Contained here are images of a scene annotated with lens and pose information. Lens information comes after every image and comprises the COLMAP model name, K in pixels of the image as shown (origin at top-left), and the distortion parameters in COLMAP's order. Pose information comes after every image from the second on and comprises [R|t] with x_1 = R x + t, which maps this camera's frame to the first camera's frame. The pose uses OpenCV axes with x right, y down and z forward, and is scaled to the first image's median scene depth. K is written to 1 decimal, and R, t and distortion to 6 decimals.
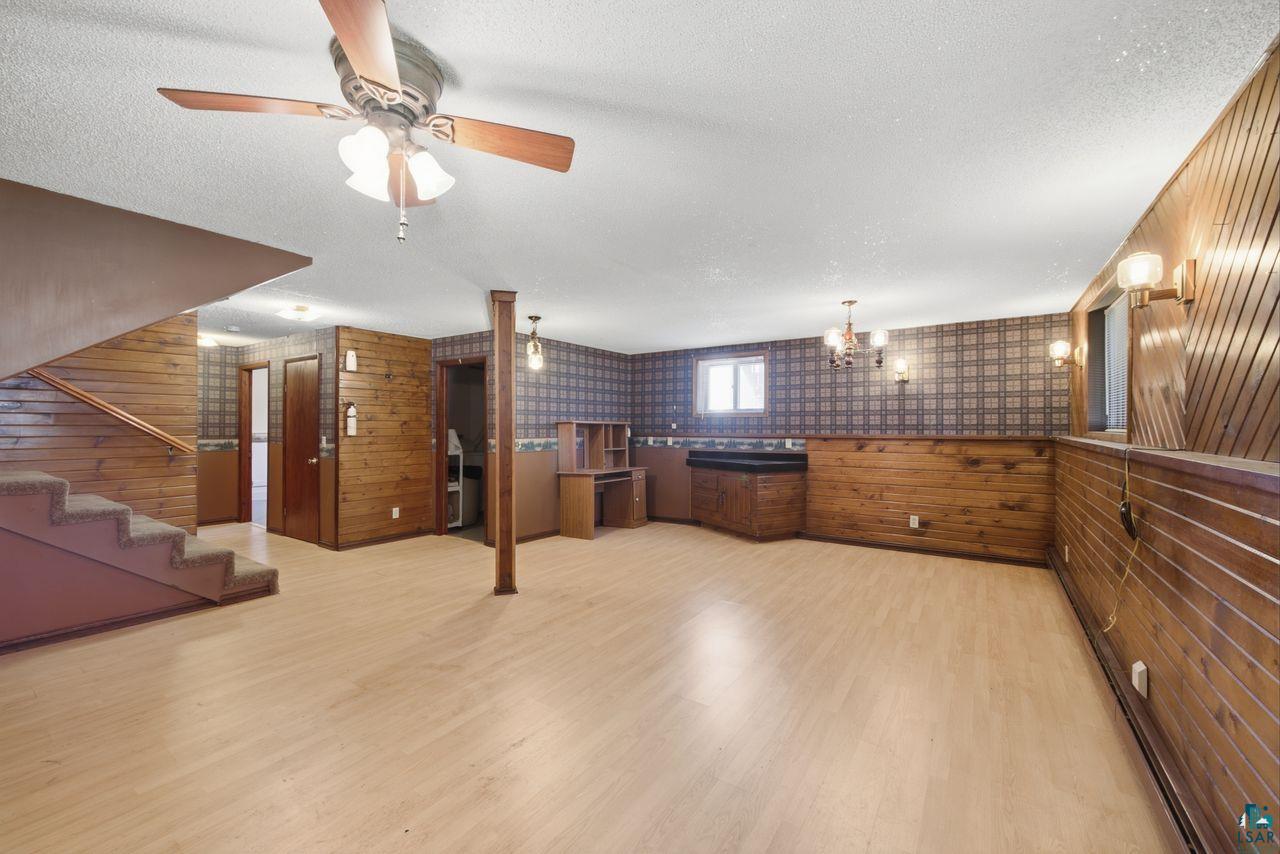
lens RADIAL K [[508.0, 0, 640.0], [0, 508.0, 427.0], [0, 0, 1]] dist [-0.000381, -0.000157]
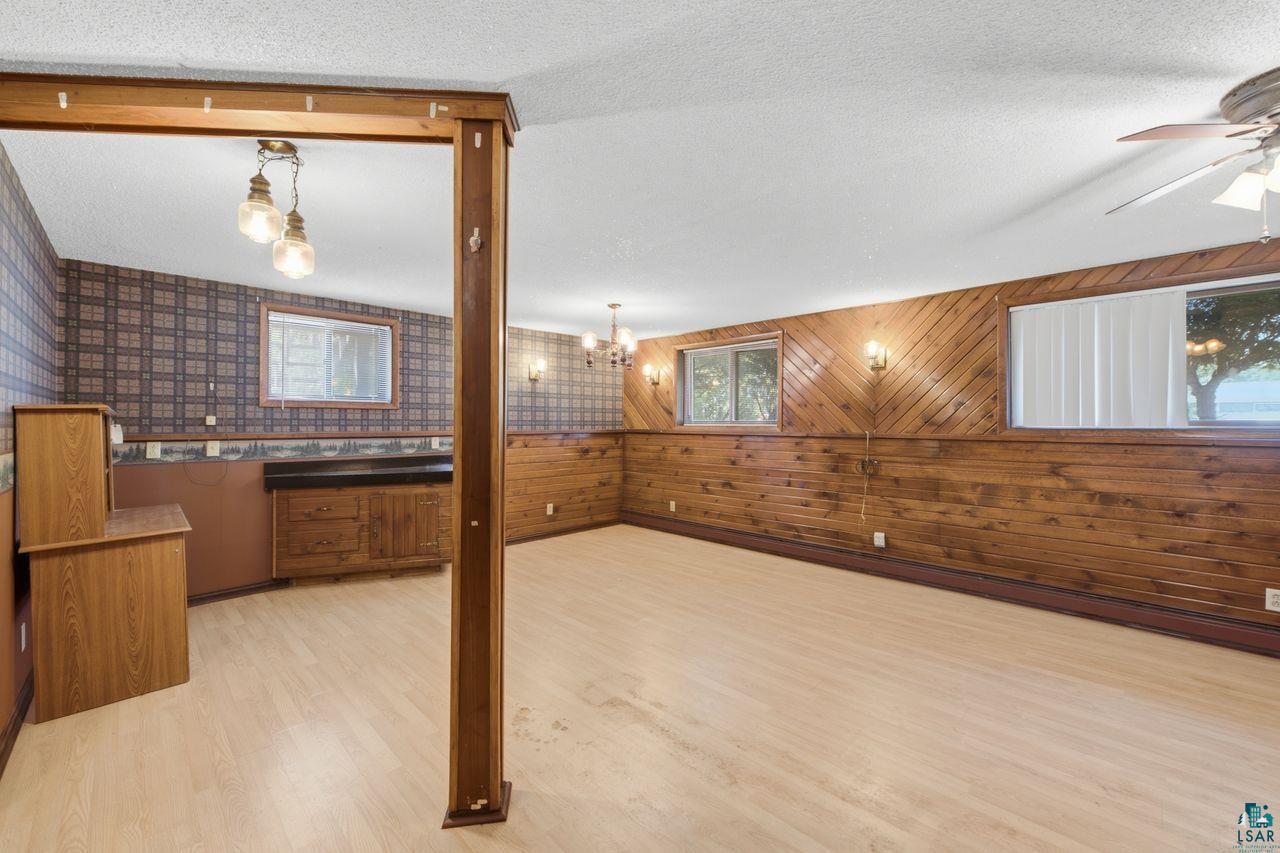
lens RADIAL K [[508.0, 0, 640.0], [0, 508.0, 426.5], [0, 0, 1]] dist [-0.000381, -0.000157]
pose [[0.192227, -0.006489, 0.981329, -0.482444], [-0.001120, 0.999976, 0.006832, 0.000141], [-0.981350, -0.002413, 0.192215, 0.578305]]
